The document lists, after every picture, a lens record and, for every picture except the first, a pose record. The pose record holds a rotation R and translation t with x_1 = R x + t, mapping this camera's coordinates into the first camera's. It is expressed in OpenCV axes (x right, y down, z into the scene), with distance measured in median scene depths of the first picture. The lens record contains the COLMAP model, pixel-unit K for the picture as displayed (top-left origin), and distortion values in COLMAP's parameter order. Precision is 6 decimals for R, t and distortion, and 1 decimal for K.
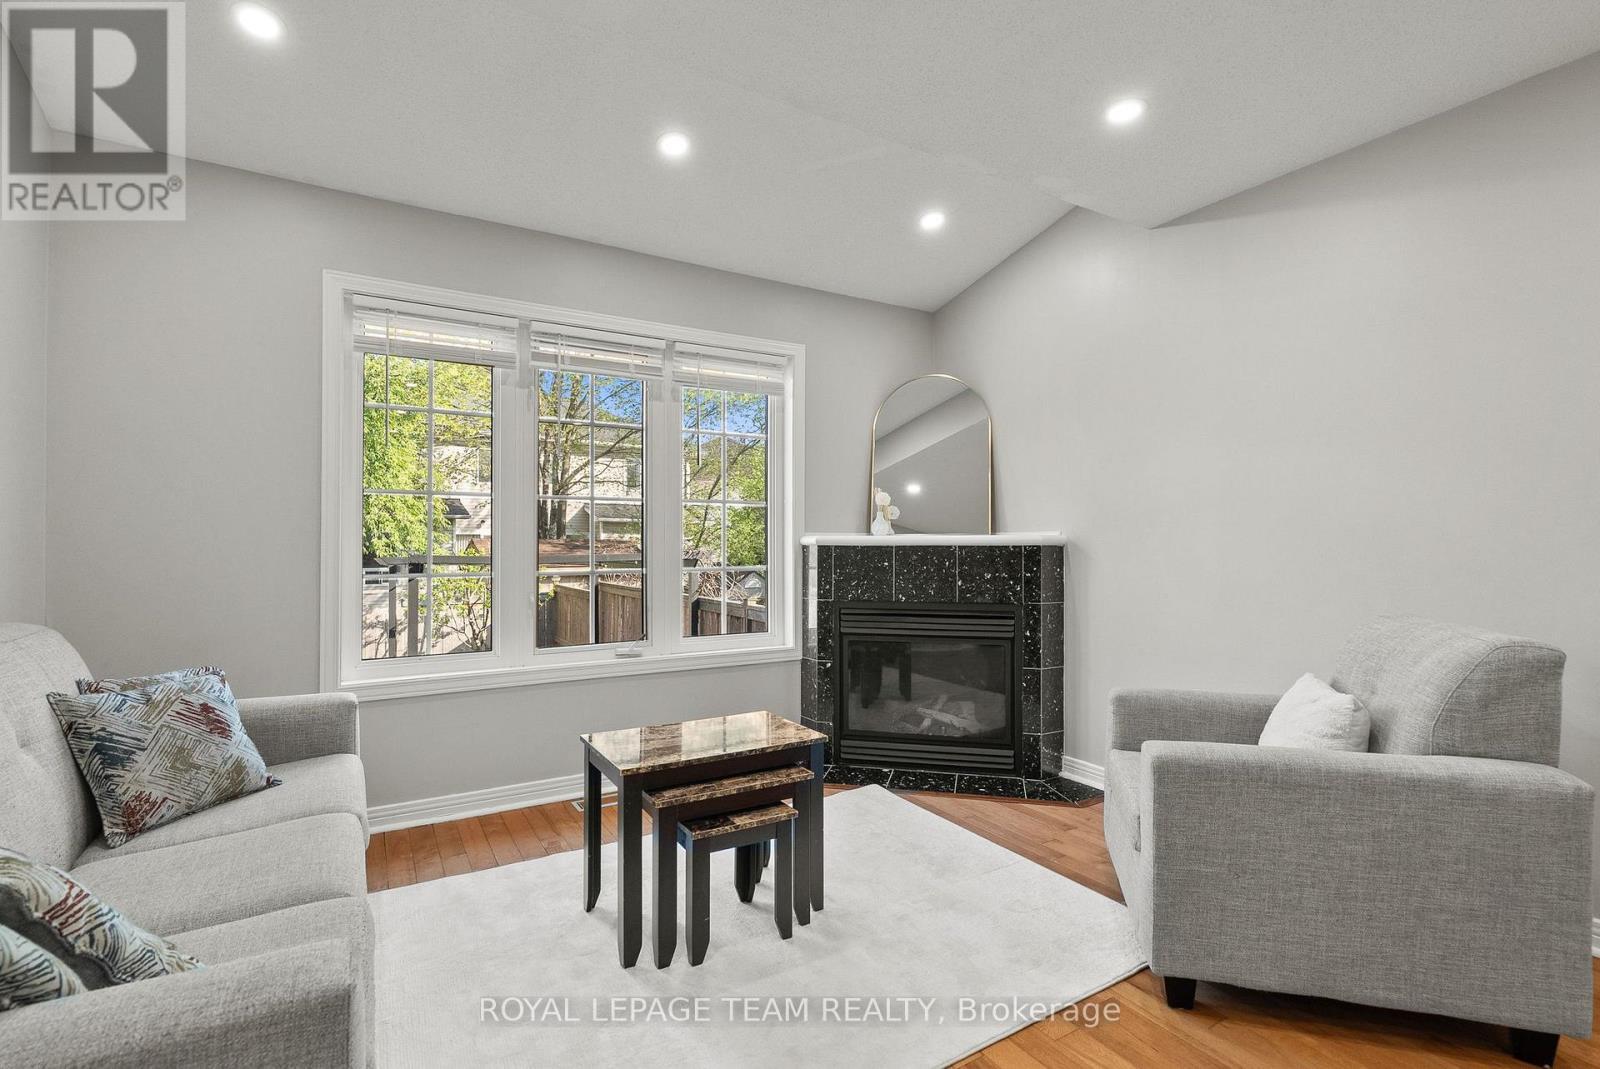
lens RADIAL K [[755.7, 0, 809.4], [0, 755.7, 540.0], [0, 0, 1]] dist [-0.006694, 0.000381]
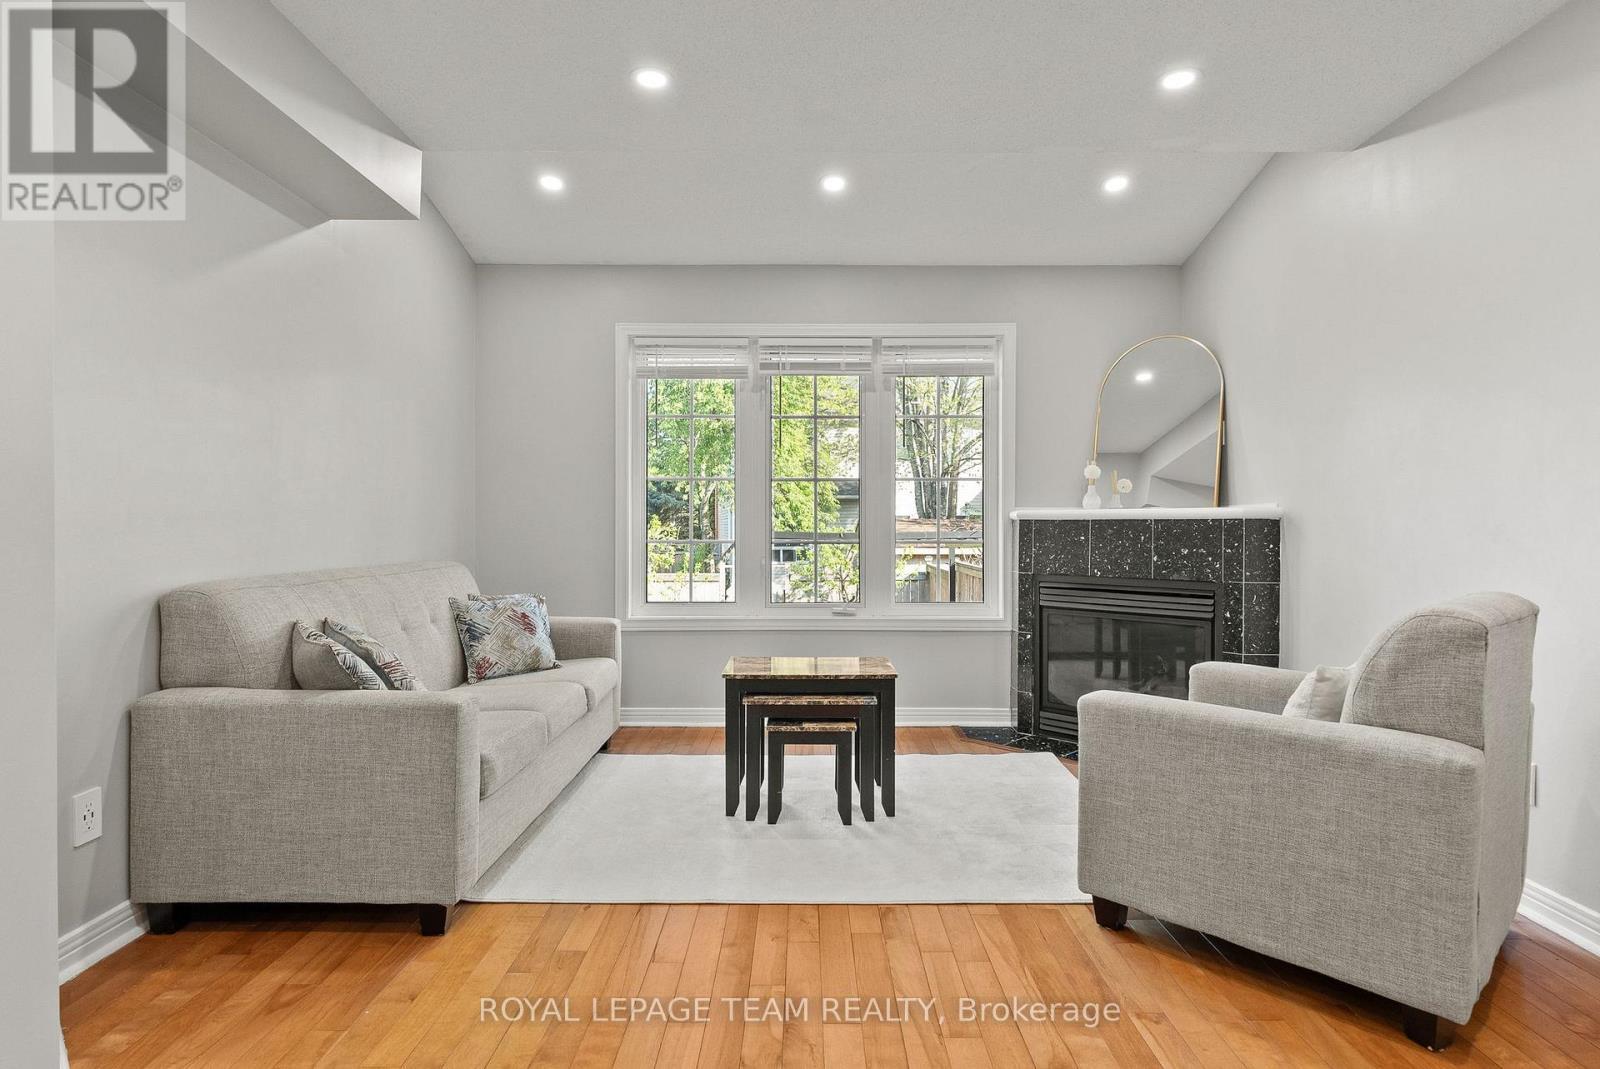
lens RADIAL K [[863.6, 0, 800.0], [0, 863.6, 534.5], [0, 0, 1]] dist [-0.014149, -0.000358]
pose [[0.852091, 0.007587, -0.523339, 0.431363], [0.000249, 0.999889, 0.014901, 0.011700], [0.523394, -0.012827, 0.851994, -0.177390]]
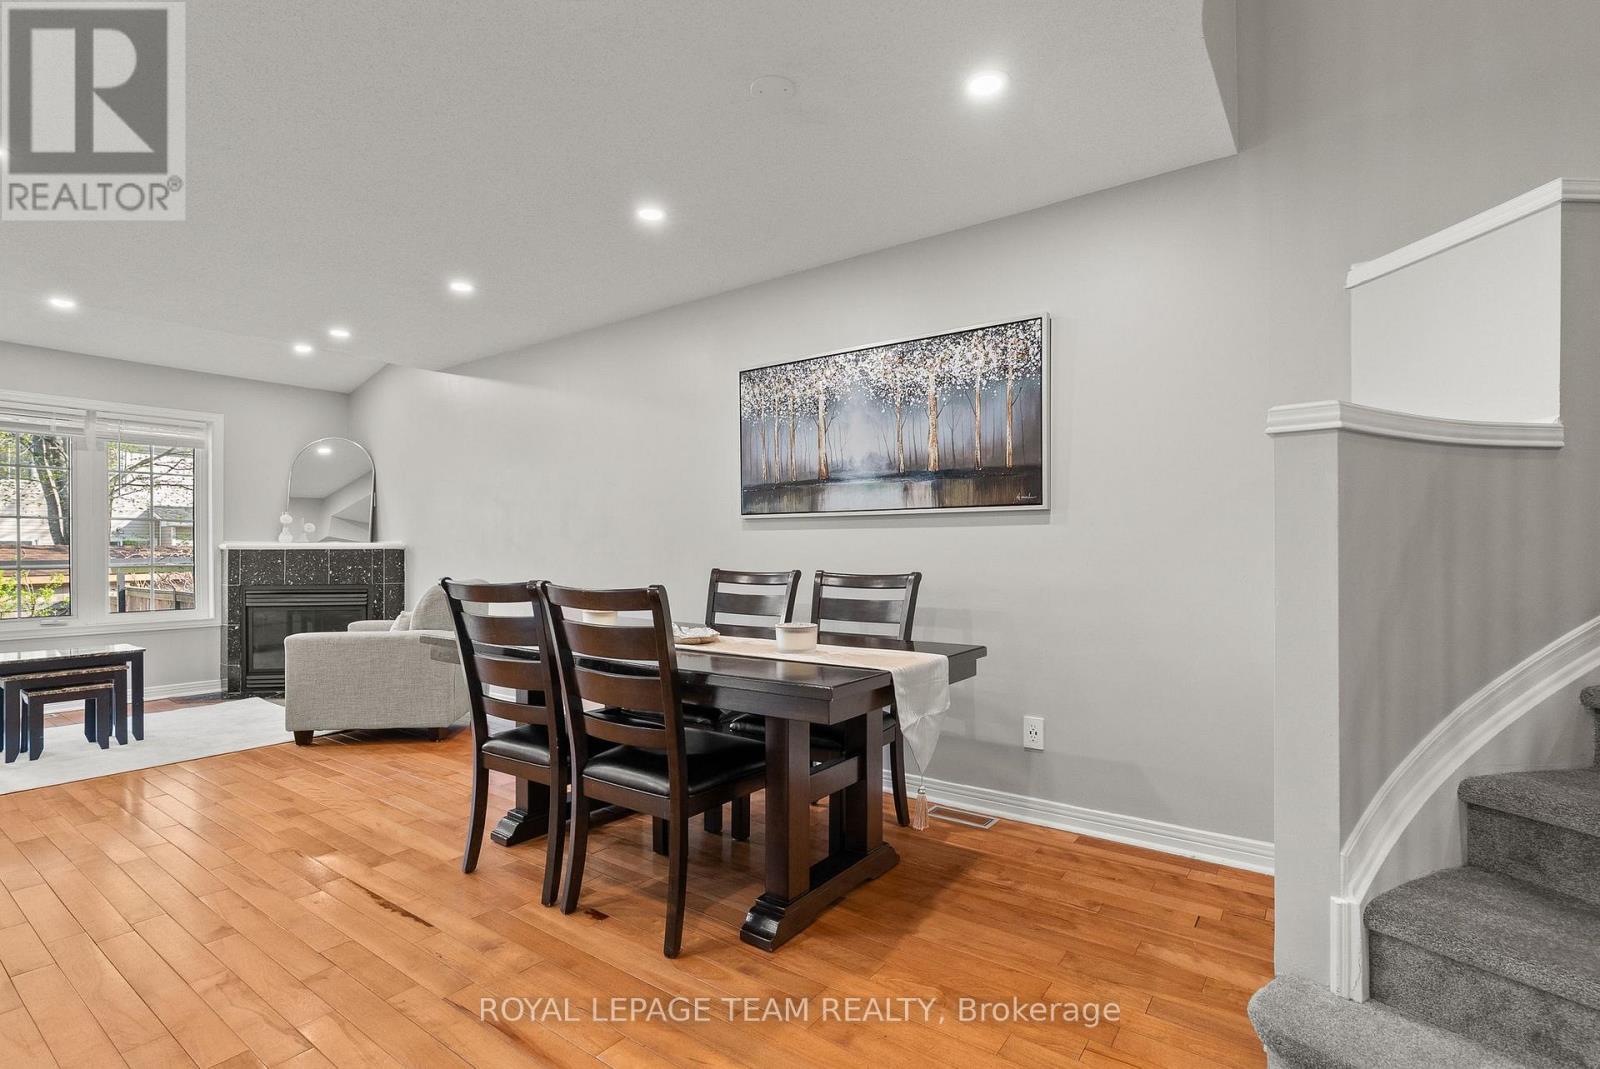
lens RADIAL K [[747.9, 0, 809.8], [0, 747.9, 550.4], [0, 0, 1]] dist [0.019273, -0.000553]
pose [[0.923163, -0.001497, 0.384407, 0.589389], [-0.000079, 0.999992, 0.004085, 0.003610], [-0.384410, -0.003801, 0.923155, -0.994231]]
